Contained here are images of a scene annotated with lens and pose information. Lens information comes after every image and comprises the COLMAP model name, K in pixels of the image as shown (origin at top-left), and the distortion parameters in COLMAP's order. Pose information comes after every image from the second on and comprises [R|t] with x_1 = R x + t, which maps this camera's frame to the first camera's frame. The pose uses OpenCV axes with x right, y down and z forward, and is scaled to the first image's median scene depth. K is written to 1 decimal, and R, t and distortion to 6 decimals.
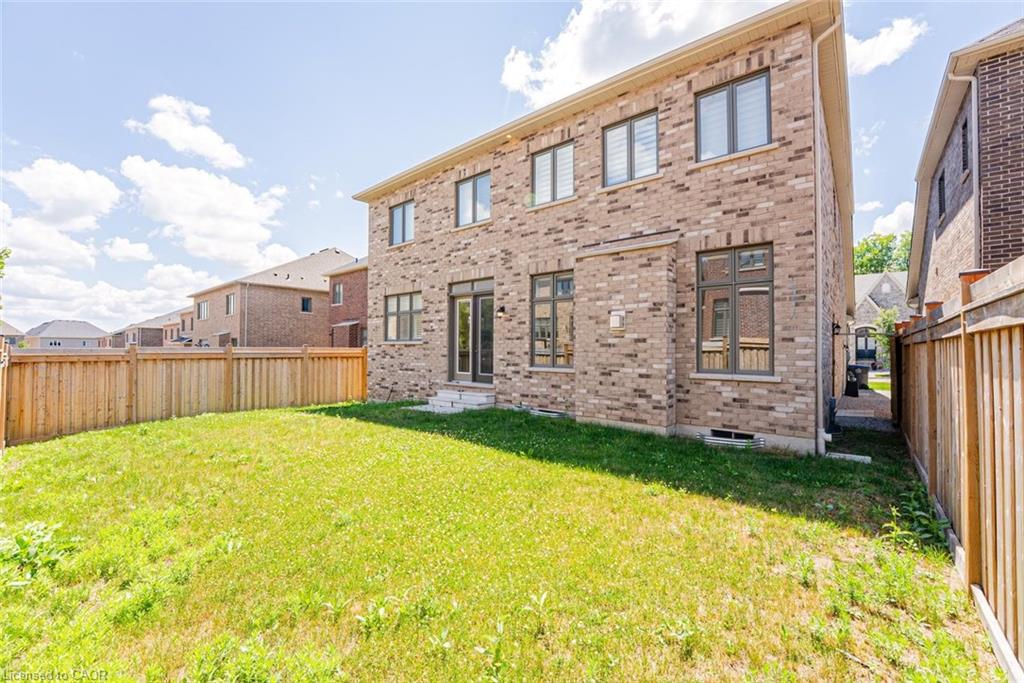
lens RADIAL K [[420.3, 0, 515.0], [0, 420.3, 343.5], [0, 0, 1]] dist [-0.001863, -0.000145]
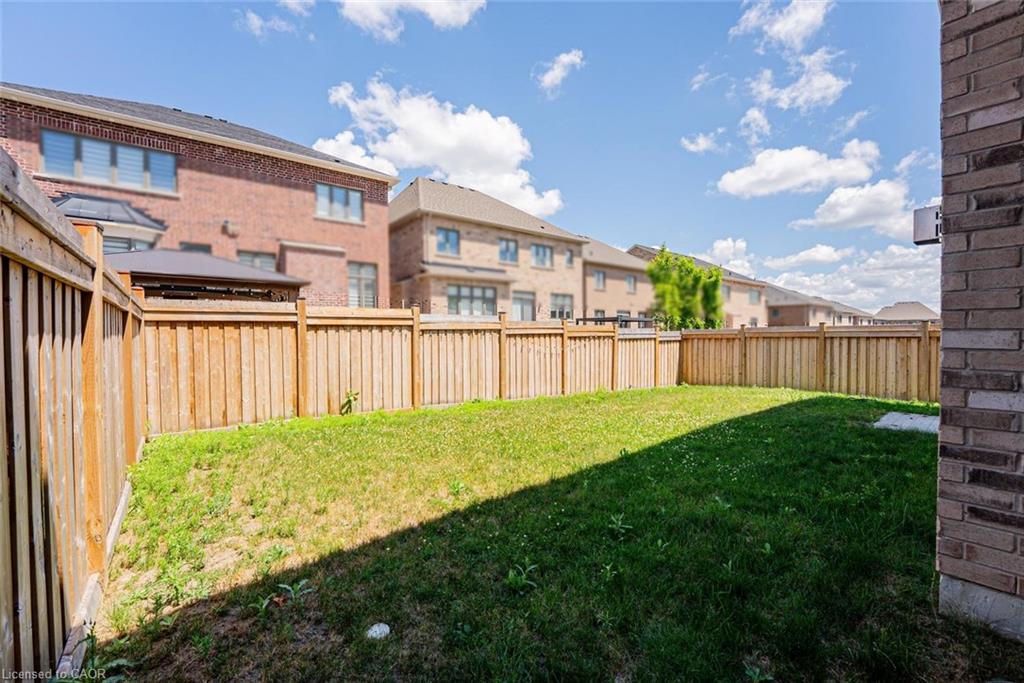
lens RADIAL K [[420.3, 0, 512.2], [0, 420.3, 343.8], [0, 0, 1]] dist [-0.001863, -0.000145]
pose [[-0.200418, 0.014869, -0.979598, 0.516922], [0.018063, 0.999771, 0.011480, 0.032044], [0.979544, -0.015394, -0.200640, 0.603934]]
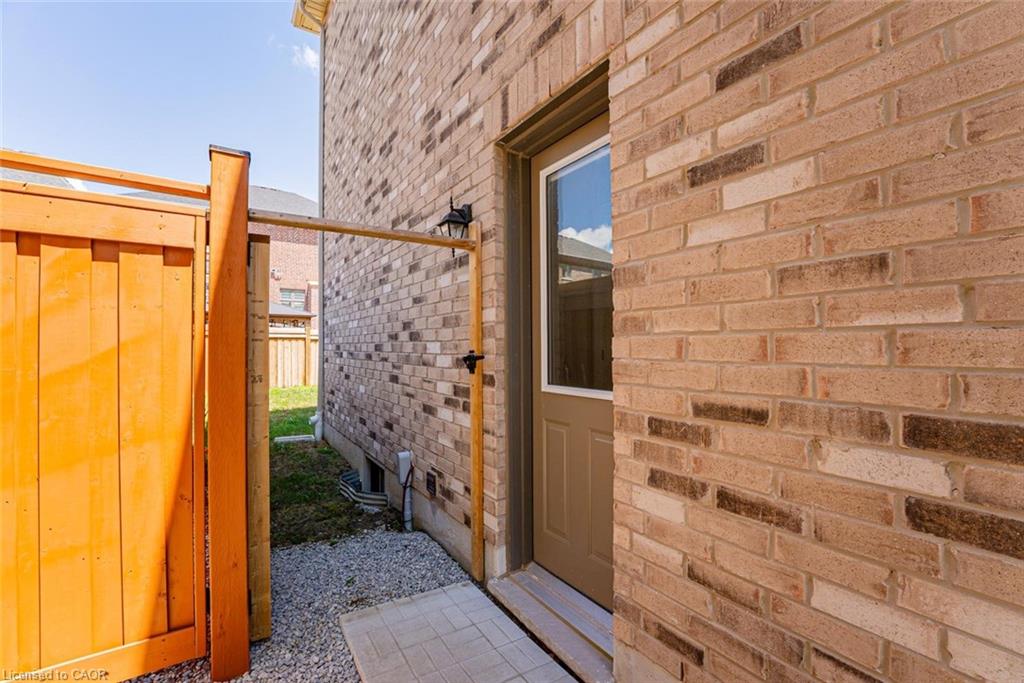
lens RADIAL K [[420.3, 0, 513.4], [0, 420.3, 342.2], [0, 0, 1]] dist [-0.001863, -0.000145]
pose [[-0.279970, -0.011043, -0.959945, 0.745537], [0.014470, 0.999772, -0.015722, 0.037085], [0.959900, -0.018292, -0.279746, 0.847345]]
